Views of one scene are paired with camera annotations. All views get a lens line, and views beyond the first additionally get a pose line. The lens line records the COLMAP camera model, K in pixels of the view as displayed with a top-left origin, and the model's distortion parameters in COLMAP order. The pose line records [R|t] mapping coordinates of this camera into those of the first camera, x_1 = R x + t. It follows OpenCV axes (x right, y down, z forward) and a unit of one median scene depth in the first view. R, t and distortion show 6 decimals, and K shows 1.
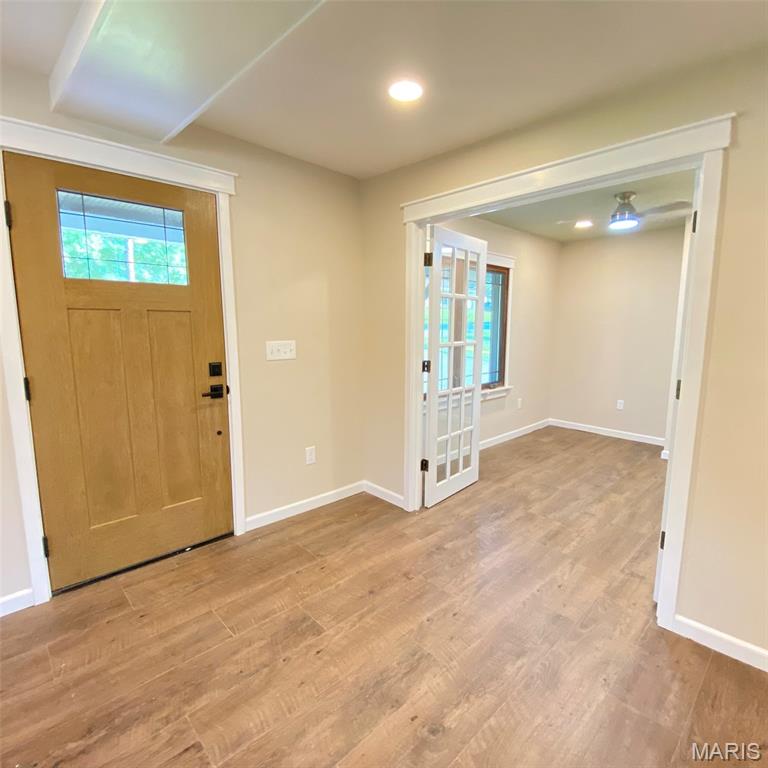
lens RADIAL K [[416.8, 0, 381.0], [0, 416.8, 380.2], [0, 0, 1]] dist [0.030371, -0.028655]
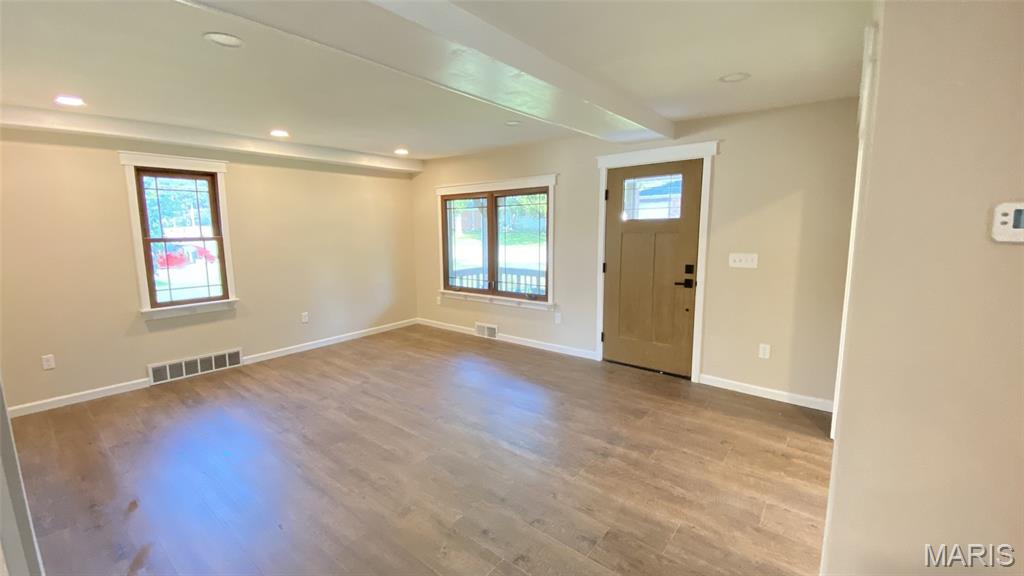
lens RADIAL K [[411.9, 0, 512.0], [0, 411.9, 288.0], [0, 0, 1]] dist [0.000266, 0.000012]
pose [[0.133011, 0.136351, -0.981691, 1.044997], [-0.124034, 0.984995, 0.120004, -0.059348], [0.983323, 0.105801, 0.147927, 0.122024]]
